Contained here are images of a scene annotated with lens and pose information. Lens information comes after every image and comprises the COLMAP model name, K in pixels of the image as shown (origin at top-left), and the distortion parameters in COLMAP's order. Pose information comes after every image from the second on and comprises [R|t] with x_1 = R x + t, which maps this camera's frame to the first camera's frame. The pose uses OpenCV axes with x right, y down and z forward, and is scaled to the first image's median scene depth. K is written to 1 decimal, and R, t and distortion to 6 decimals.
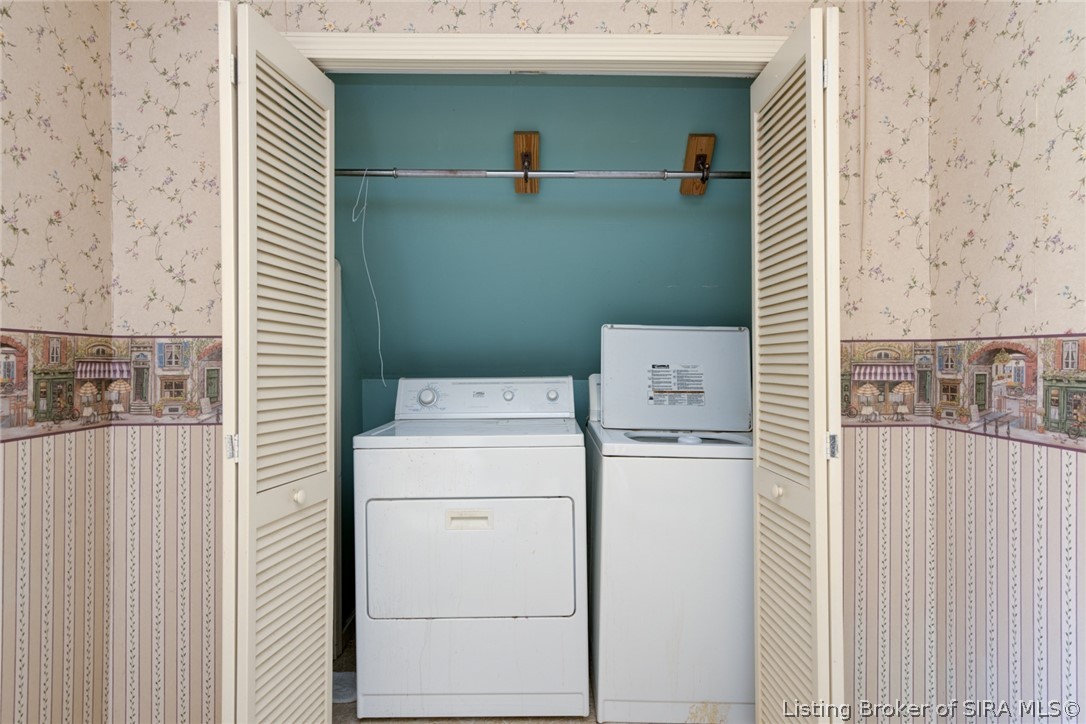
lens RADIAL K [[569.2, 0, 543.0], [0, 569.2, 362.0], [0, 0, 1]] dist [0.017068, -0.000334]
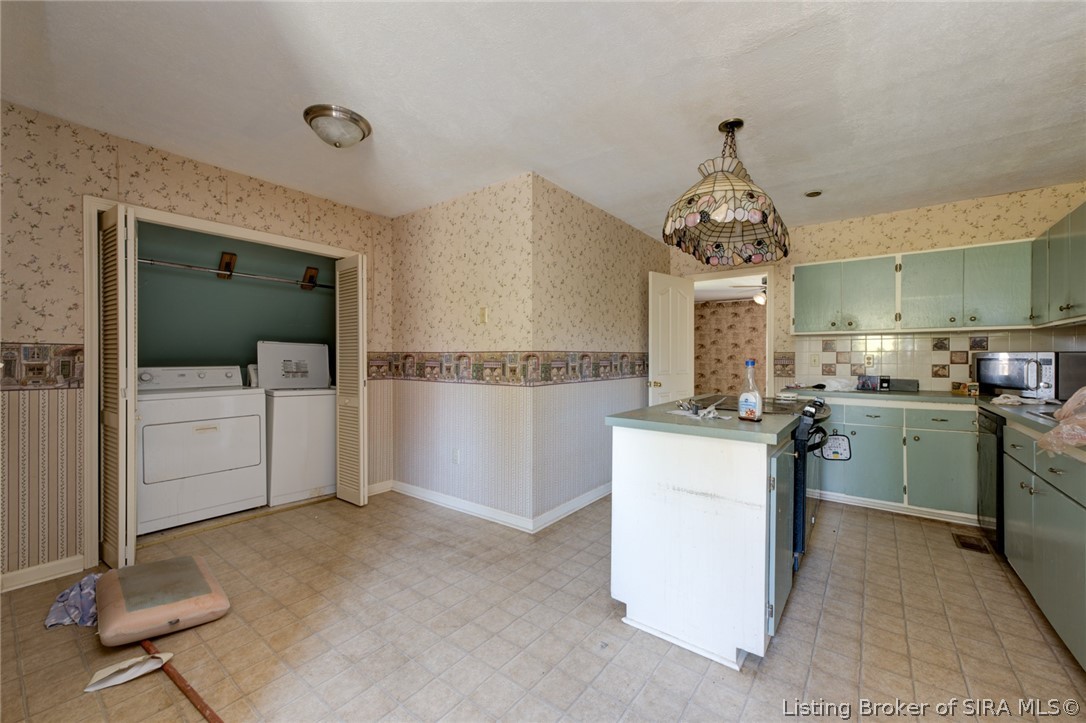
lens RADIAL K [[431.2, 0, 543.0], [0, 431.2, 361.5], [0, 0, 1]] dist [-0.000019, -0.000006]
pose [[0.623734, 0.001410, 0.781635, -0.710197], [-0.002176, 0.999998, -0.000068, 0.011905], [-0.781633, -0.001659, 0.623736, -1.210148]]
